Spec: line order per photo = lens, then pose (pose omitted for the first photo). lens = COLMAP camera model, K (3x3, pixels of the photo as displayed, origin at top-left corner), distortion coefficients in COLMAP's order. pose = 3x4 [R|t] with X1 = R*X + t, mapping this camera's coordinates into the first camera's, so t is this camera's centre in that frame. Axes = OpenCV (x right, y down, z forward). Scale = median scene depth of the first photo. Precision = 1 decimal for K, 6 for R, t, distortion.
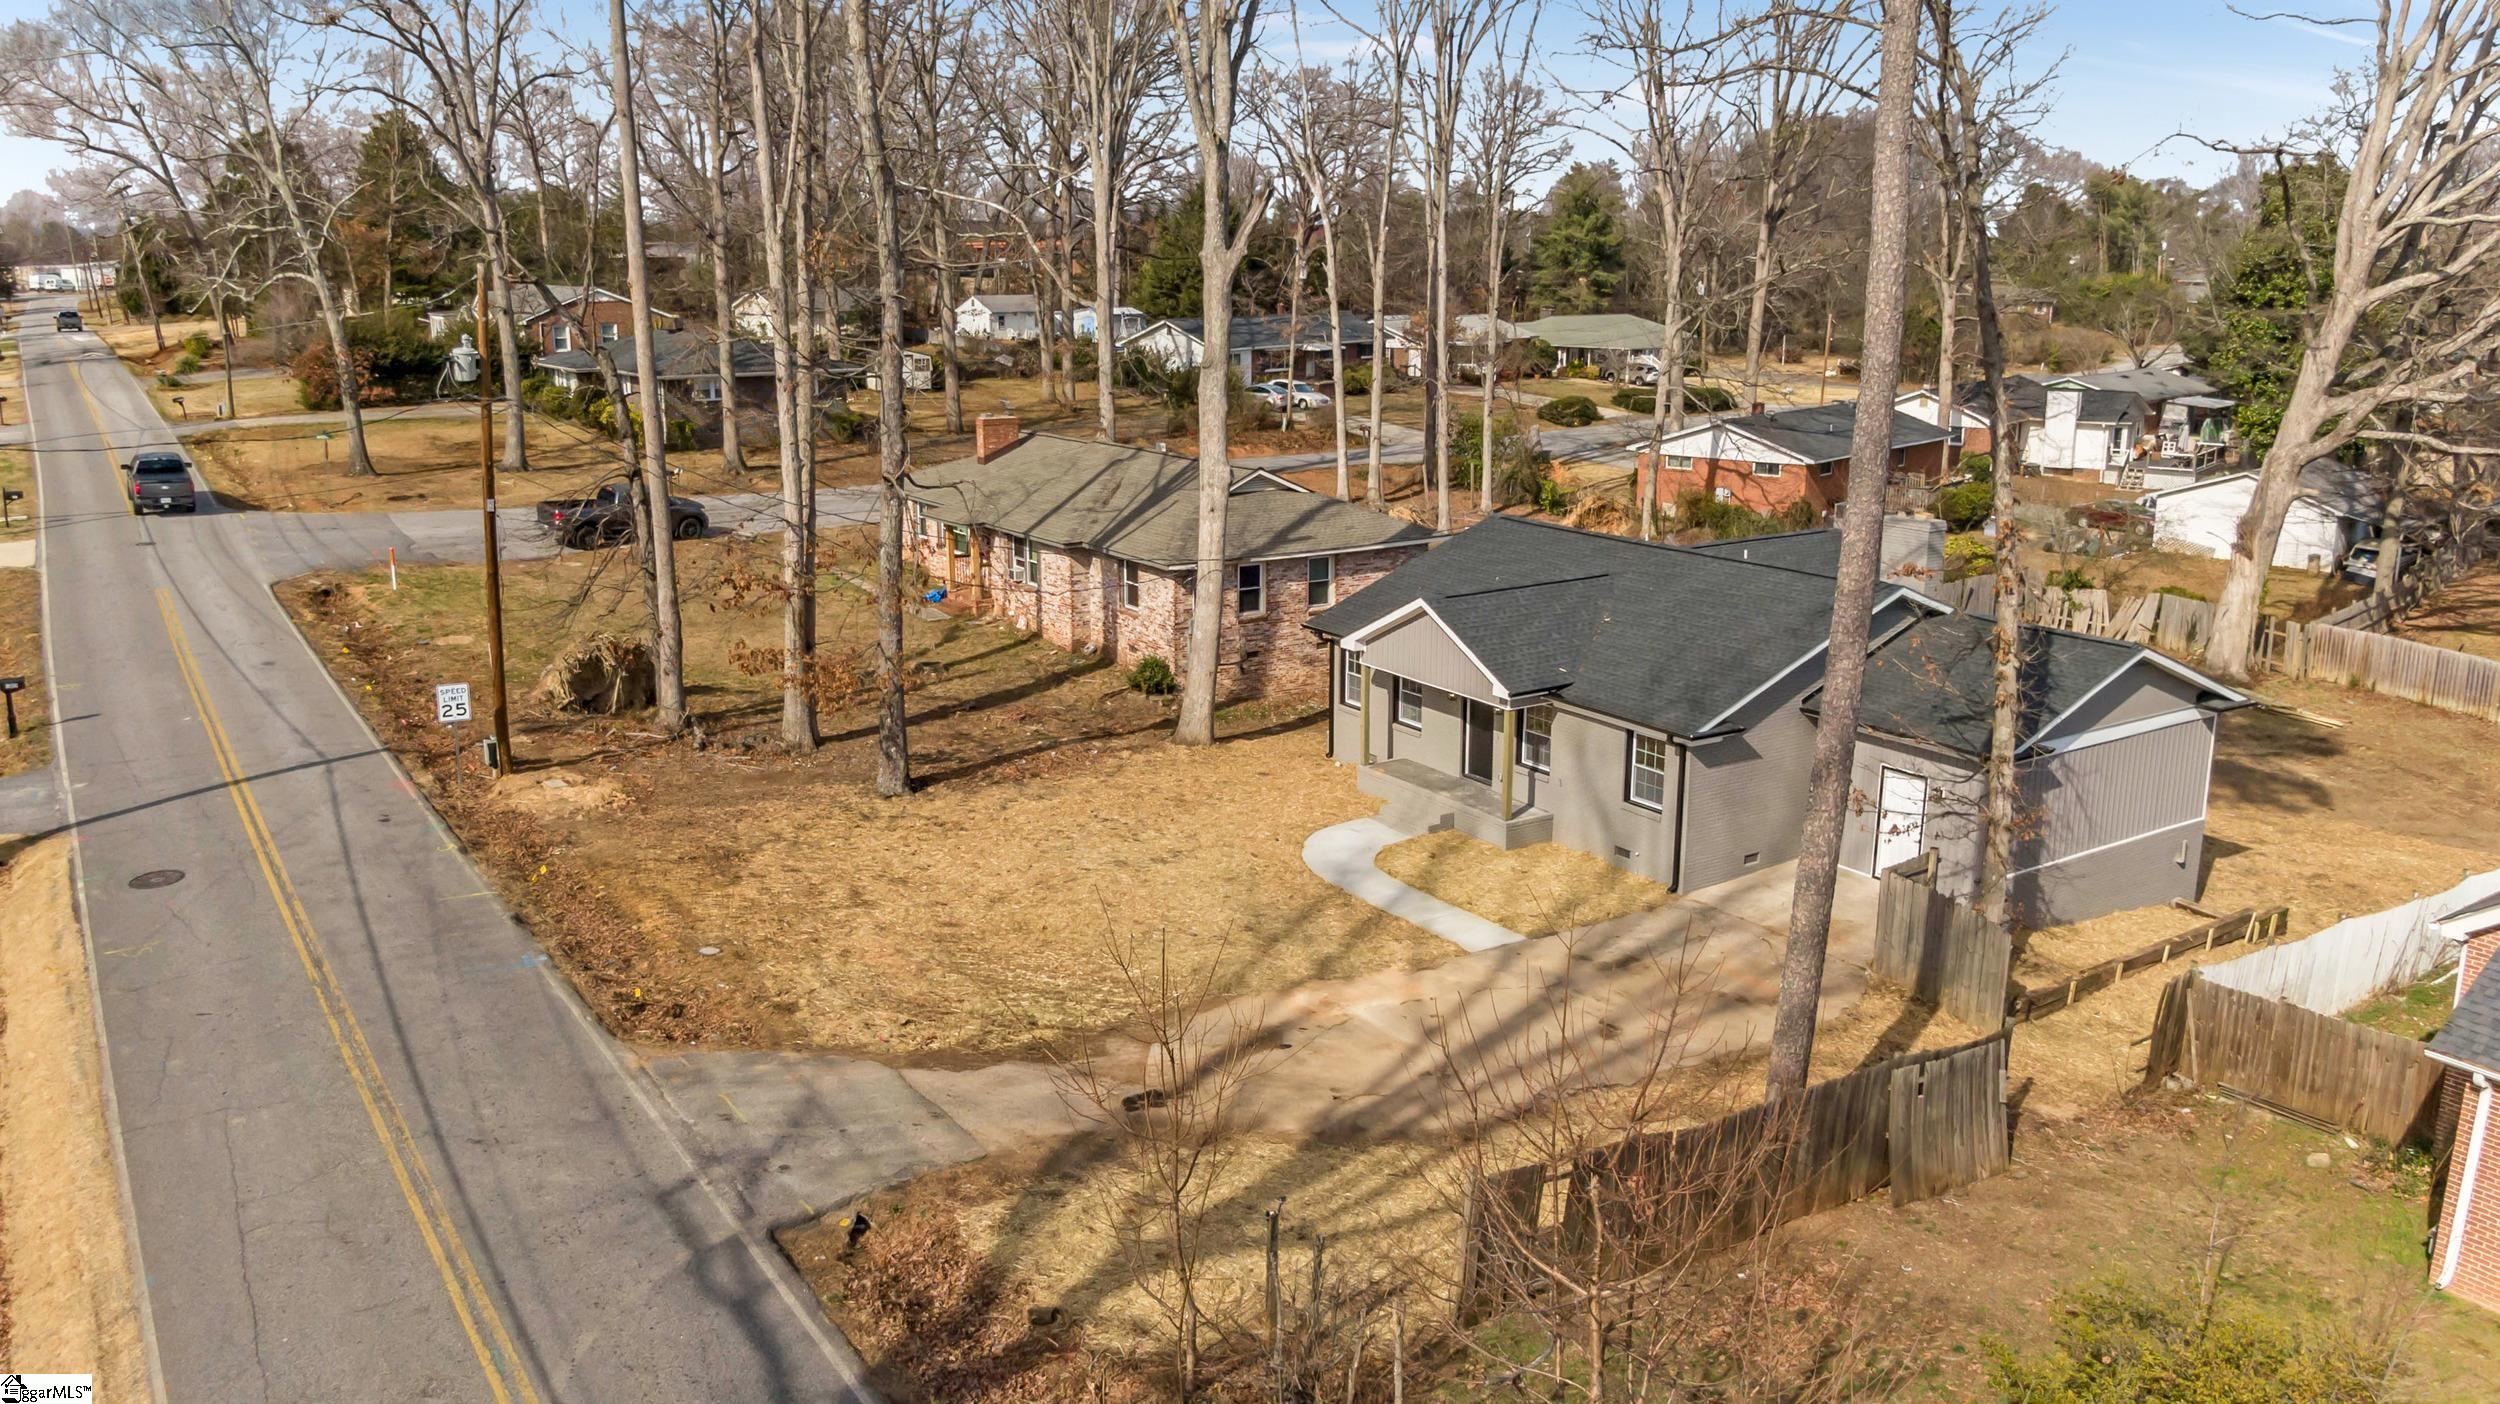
lens RADIAL K [[1838.7, 0, 1254.9], [0, 1838.7, 698.3], [0, 0, 1]] dist [-0.064468, -0.007117]
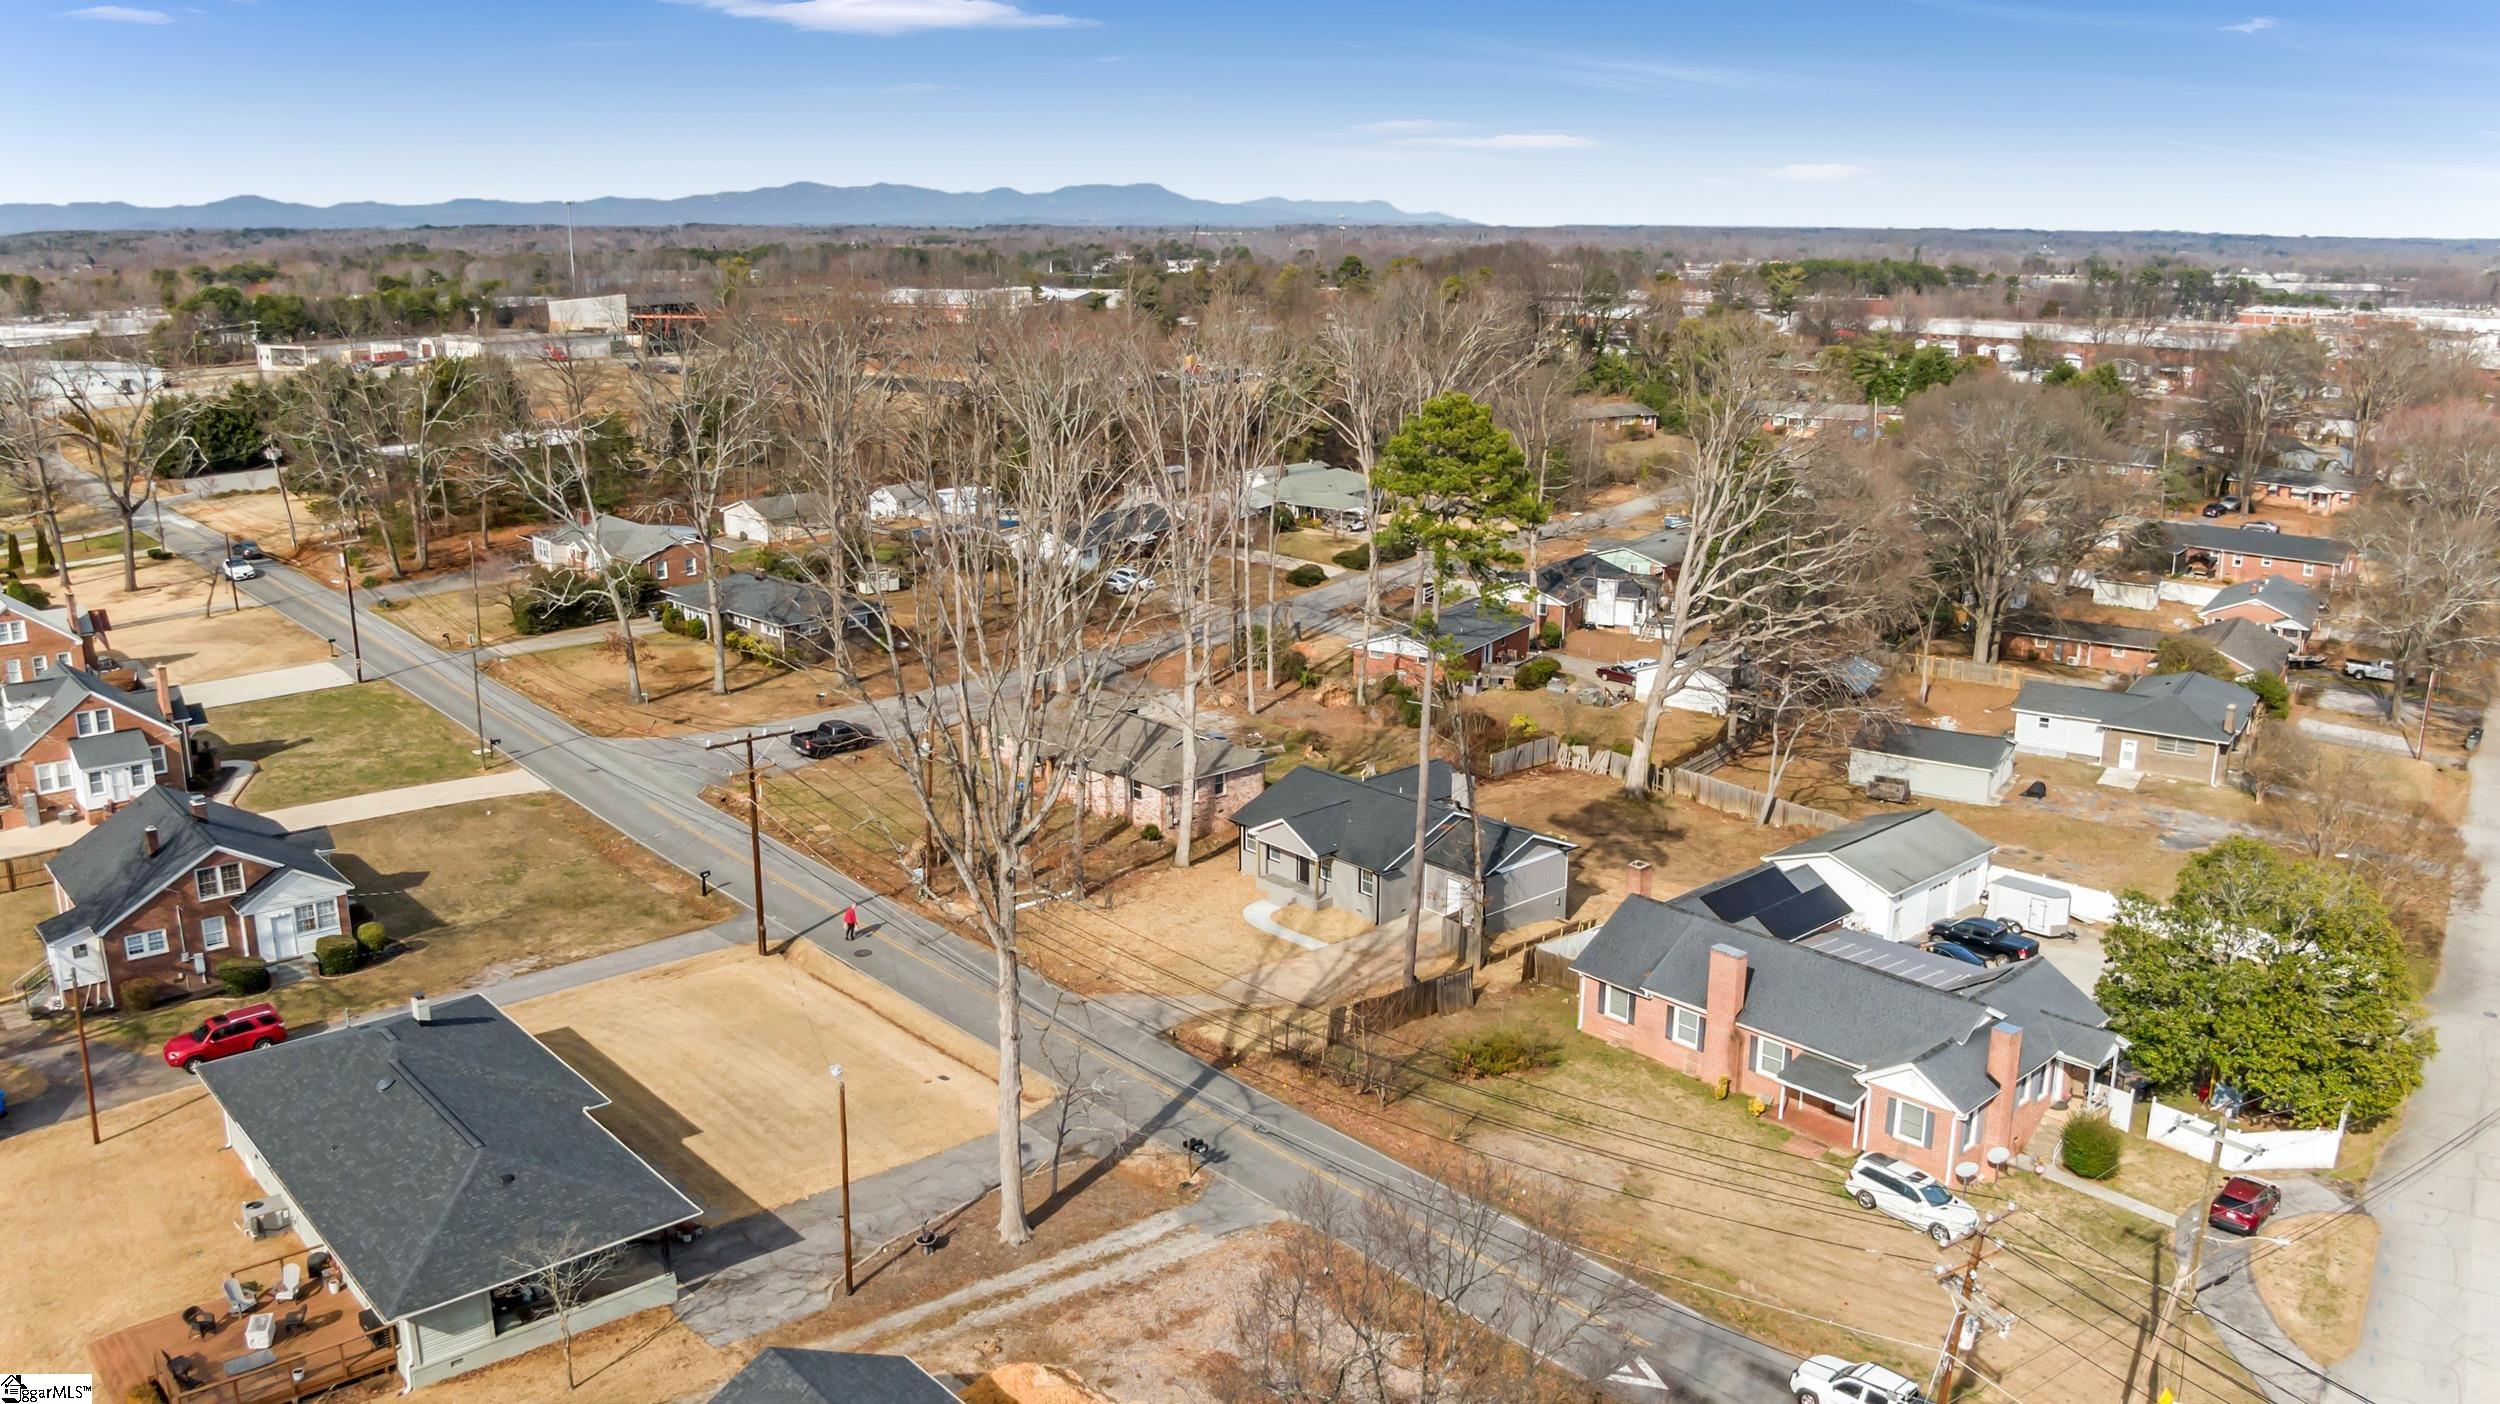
lens RADIAL K [[1838.7, 0, 1243.3], [0, 1838.7, 706.7], [0, 0, 1]] dist [-0.064468, -0.007117]
pose [[0.988363, -0.032629, 0.148573, -0.343964], [0.029685, 0.999317, 0.021992, -0.266639], [-0.149190, -0.017326, 0.988657, -1.576182]]
